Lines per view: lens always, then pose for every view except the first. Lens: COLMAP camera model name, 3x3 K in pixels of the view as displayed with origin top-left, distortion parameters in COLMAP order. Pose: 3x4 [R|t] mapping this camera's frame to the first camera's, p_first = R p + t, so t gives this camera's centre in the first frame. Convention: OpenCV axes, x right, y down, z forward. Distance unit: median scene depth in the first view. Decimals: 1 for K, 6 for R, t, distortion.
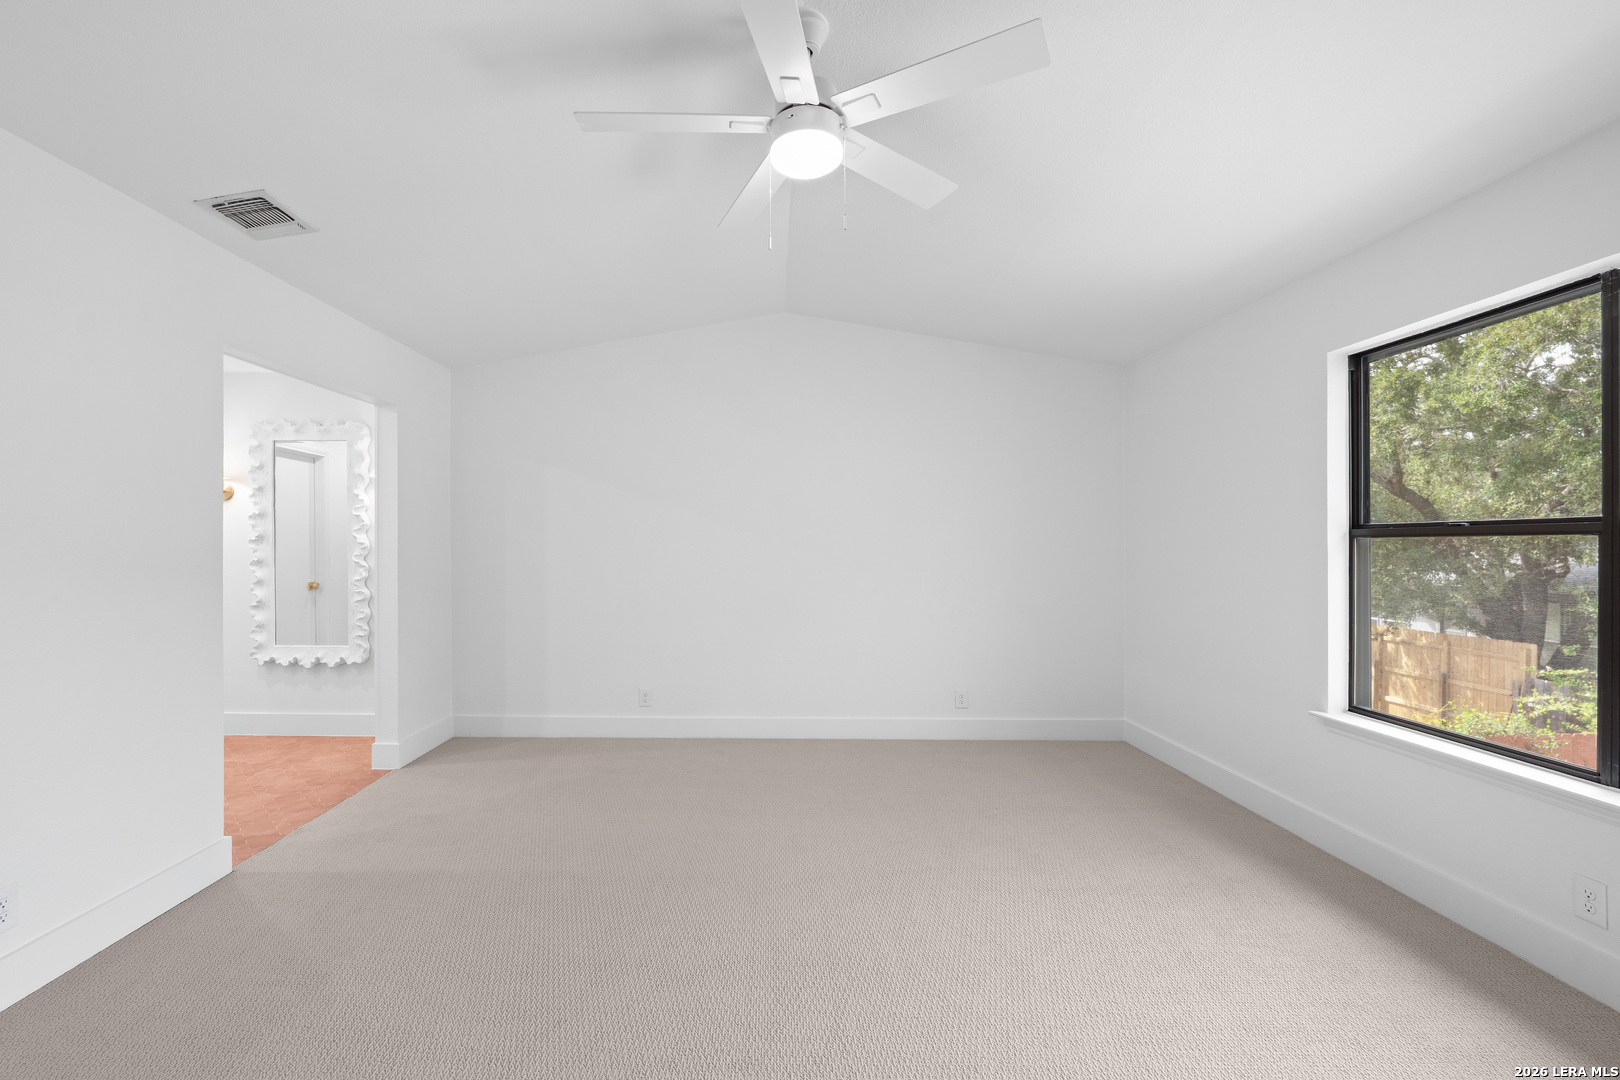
lens RADIAL K [[688.2, 0, 833.4], [0, 688.2, 541.2], [0, 0, 1]] dist [-0.008293, 0.000323]
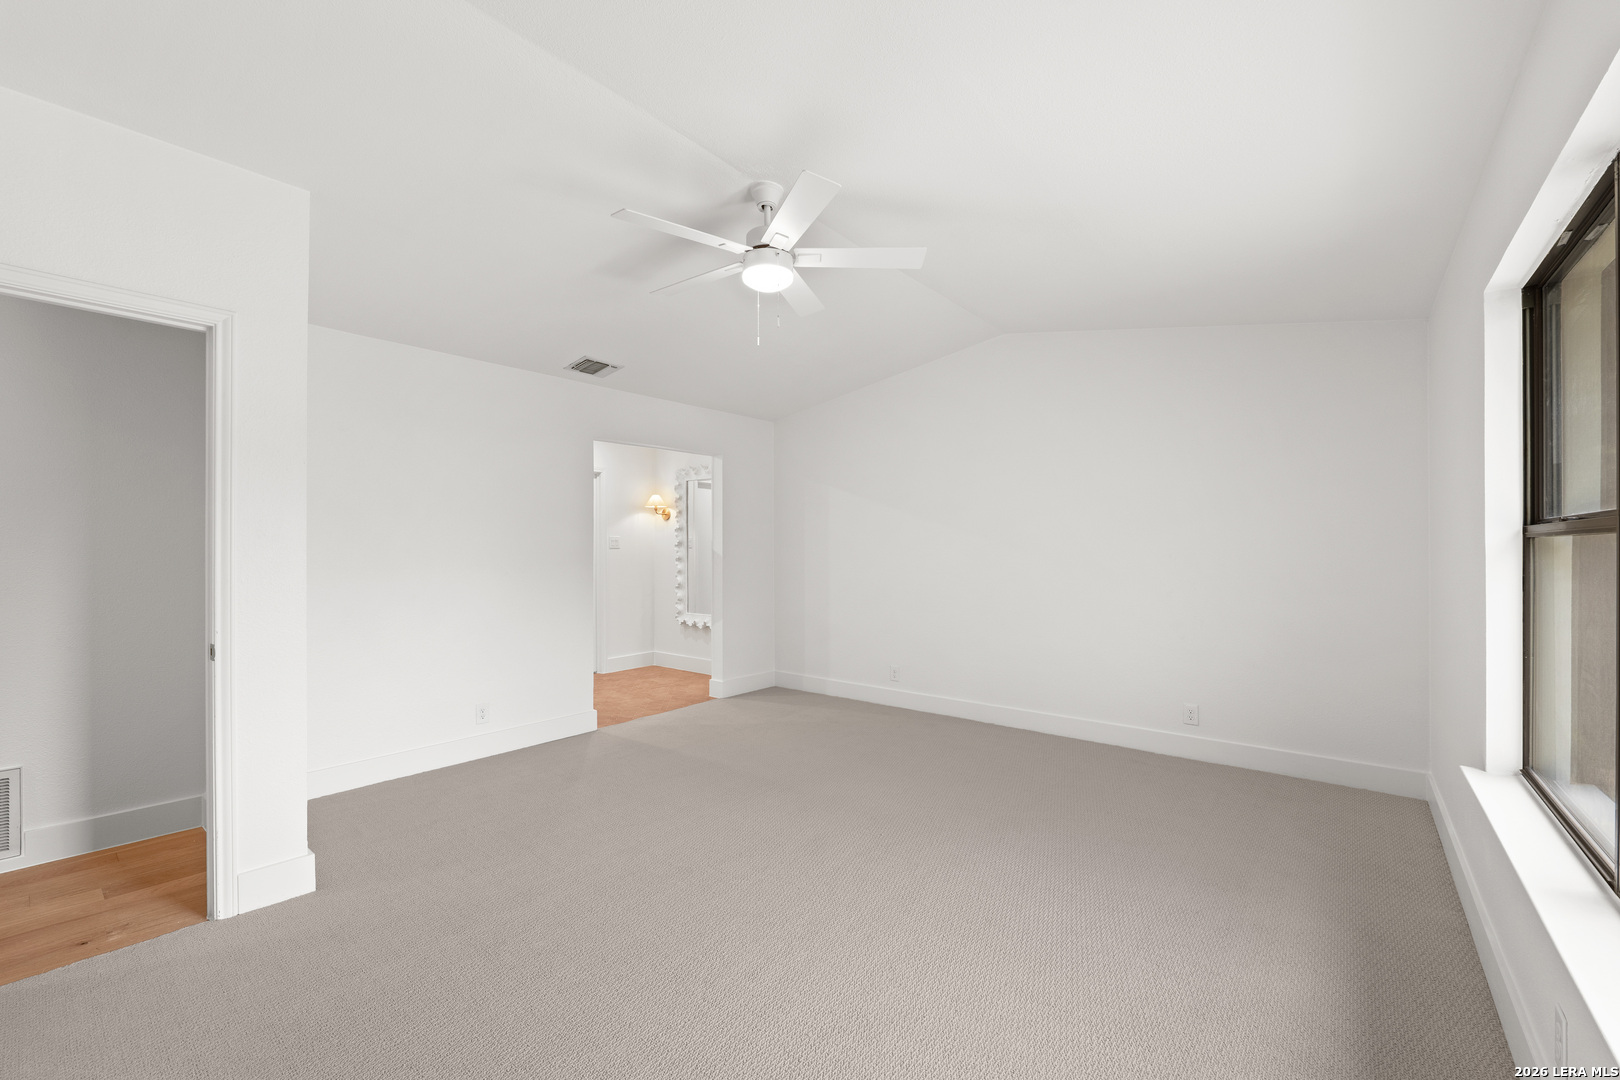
lens RADIAL K [[688.2, 0, 833.4], [0, 688.2, 541.2], [0, 0, 1]] dist [-0.008293, 0.000323]
pose [[0.782243, -0.006704, -0.622937, 0.423388], [0.004659, 0.999977, -0.004911, -0.000788], [0.622956, 0.000939, 0.782256, -0.016004]]
